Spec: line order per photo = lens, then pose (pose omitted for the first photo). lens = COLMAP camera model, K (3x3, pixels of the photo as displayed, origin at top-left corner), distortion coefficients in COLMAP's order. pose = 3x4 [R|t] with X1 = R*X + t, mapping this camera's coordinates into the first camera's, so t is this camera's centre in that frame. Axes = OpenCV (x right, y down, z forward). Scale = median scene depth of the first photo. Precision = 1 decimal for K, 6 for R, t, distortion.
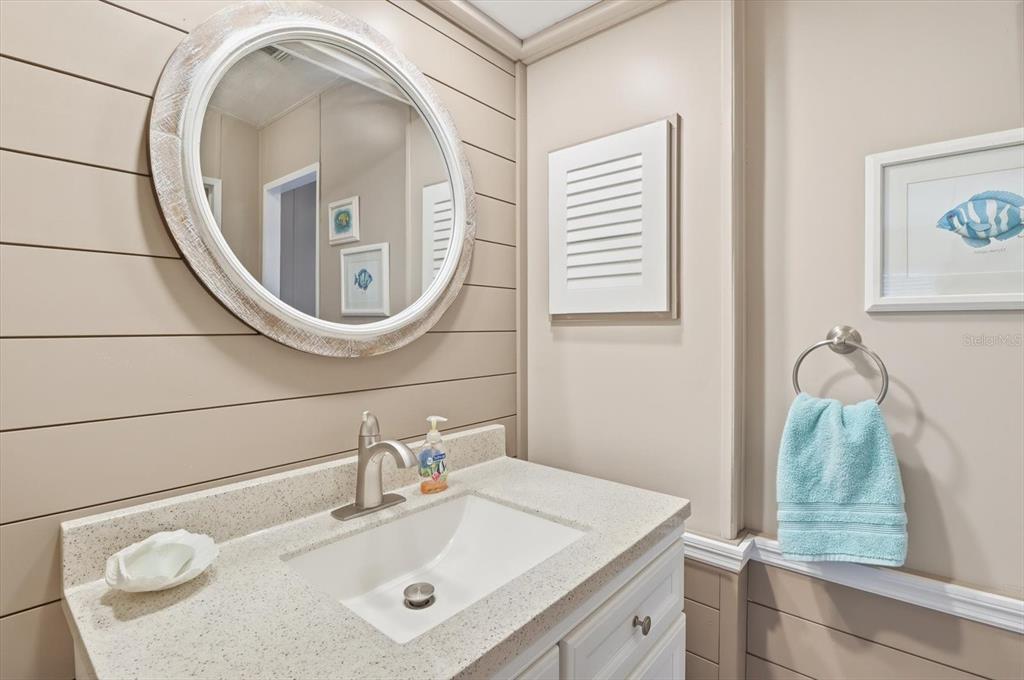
lens RADIAL K [[483.0, 0, 510.3], [0, 483.0, 330.7], [0, 0, 1]] dist [0.000855, -0.014128]
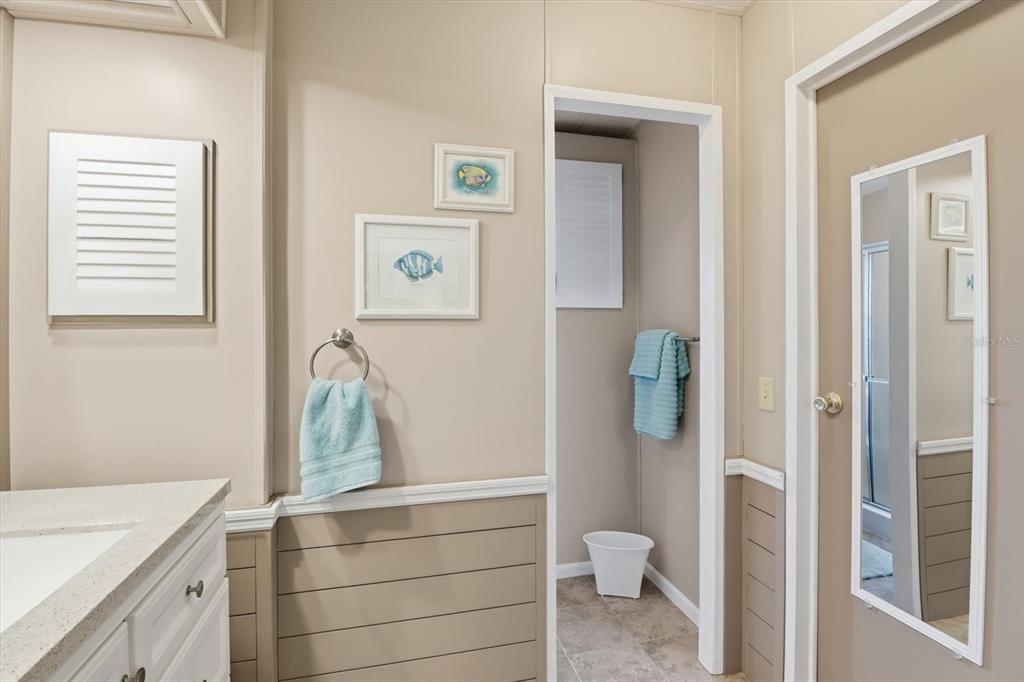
lens RADIAL K [[483.0, 0, 510.3], [0, 483.0, 331.7], [0, 0, 1]] dist [0.000855, -0.014128]
pose [[0.580655, -0.007416, 0.814116, -0.187959], [0.009750, 0.999950, 0.002156, 0.001780], [-0.814091, 0.006686, 0.580698, -0.239234]]
